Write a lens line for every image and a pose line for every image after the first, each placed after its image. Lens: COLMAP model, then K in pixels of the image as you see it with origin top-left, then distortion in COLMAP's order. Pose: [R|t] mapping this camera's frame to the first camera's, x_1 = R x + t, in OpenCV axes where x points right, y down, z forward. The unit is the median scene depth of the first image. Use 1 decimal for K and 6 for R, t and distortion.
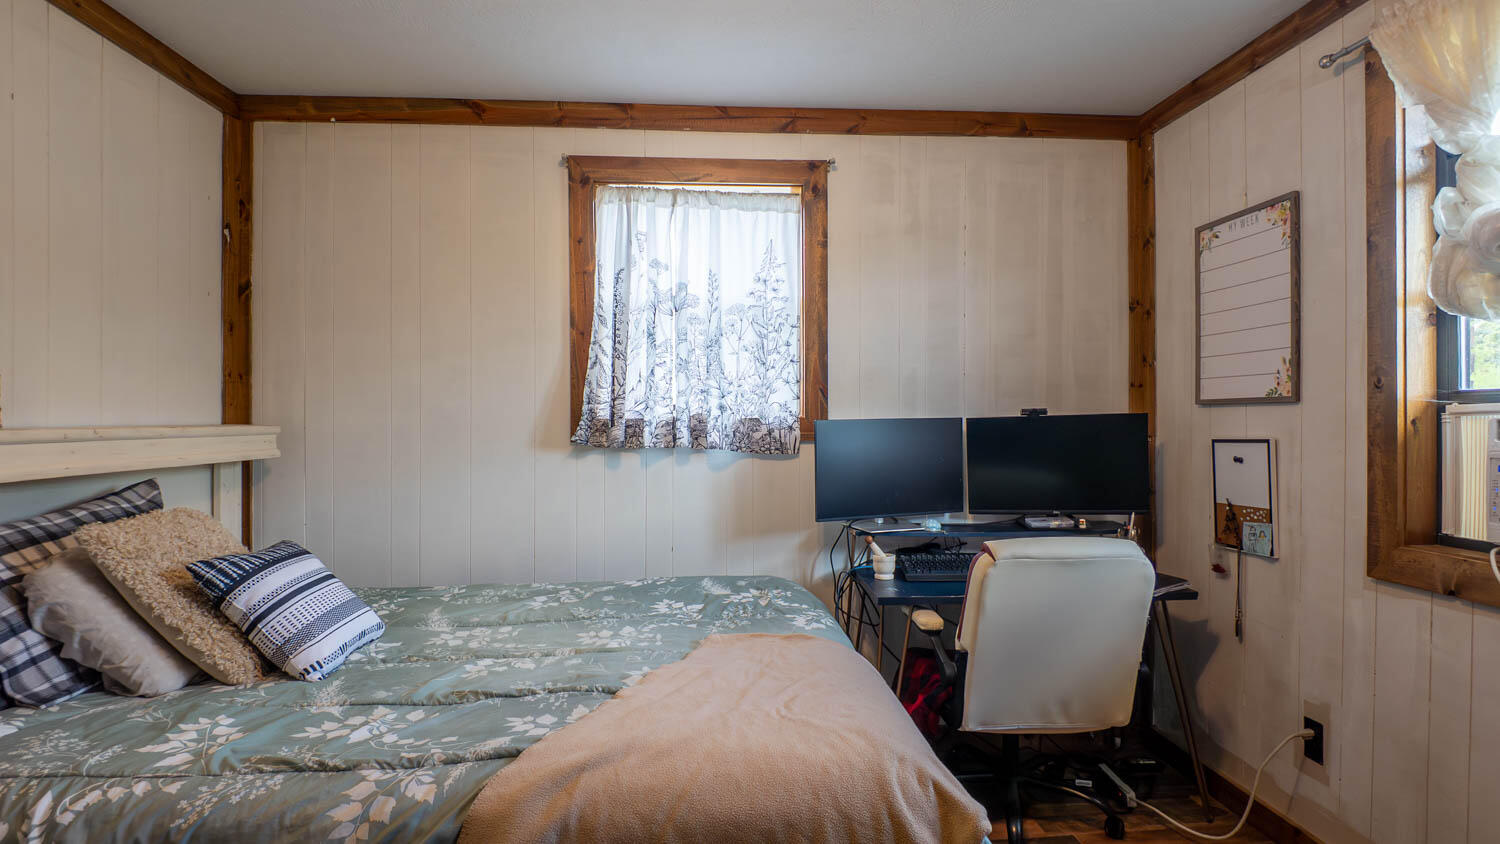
lens RADIAL K [[773.9, 0, 758.1], [0, 773.9, 426.3], [0, 0, 1]] dist [0.022296, -0.040347]
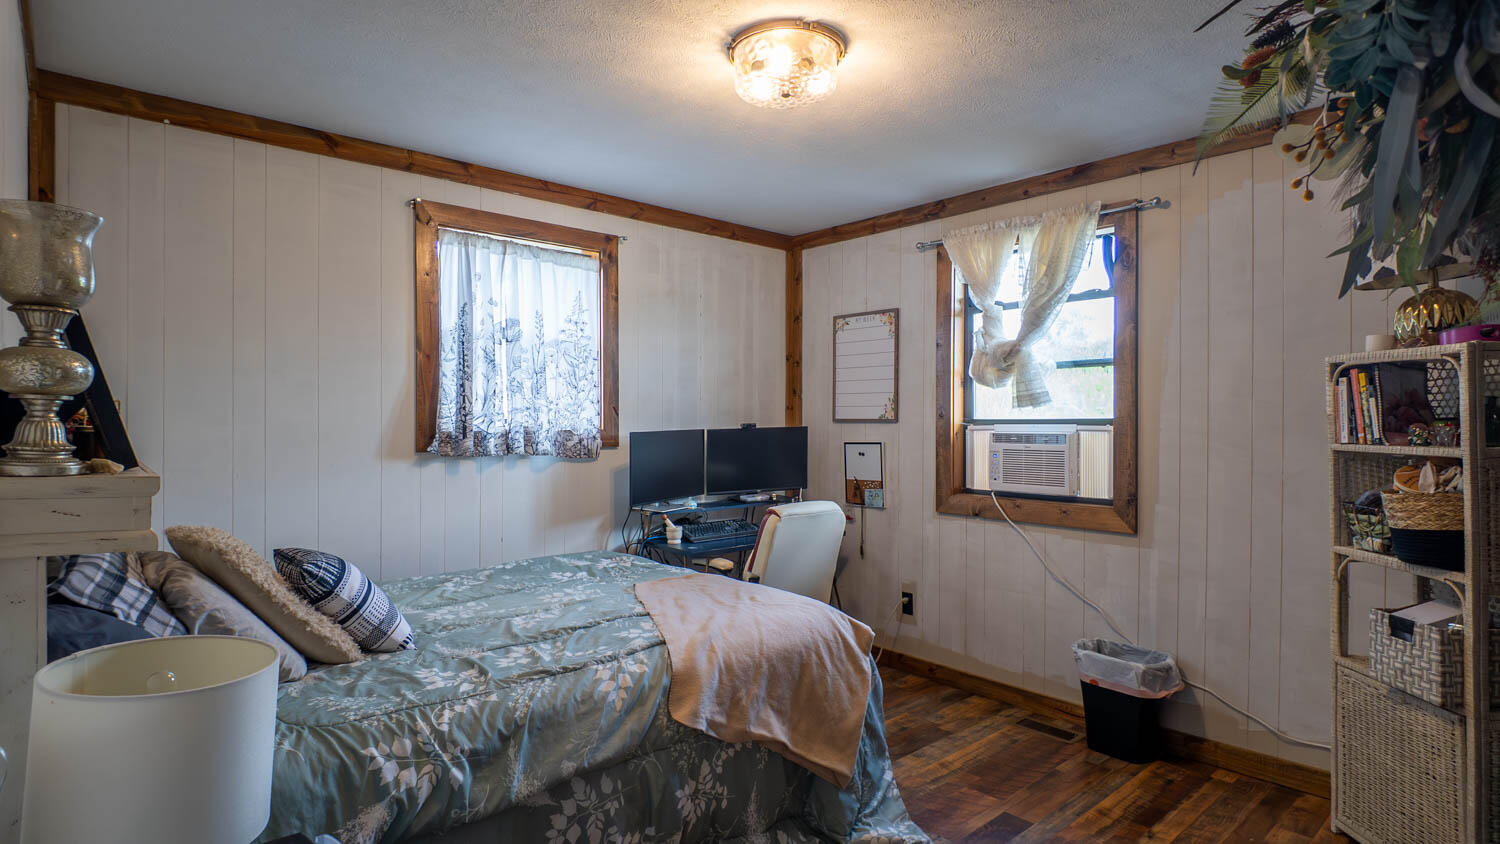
lens RADIAL K [[778.1, 0, 755.9], [0, 778.1, 424.7], [0, 0, 1]] dist [0.053673, -0.081079]
pose [[0.787838, 0.000803, 0.615882, -0.566937], [0.000058, 0.999999, -0.001378, -0.018142], [-0.615882, 0.001121, 0.787838, -0.206103]]
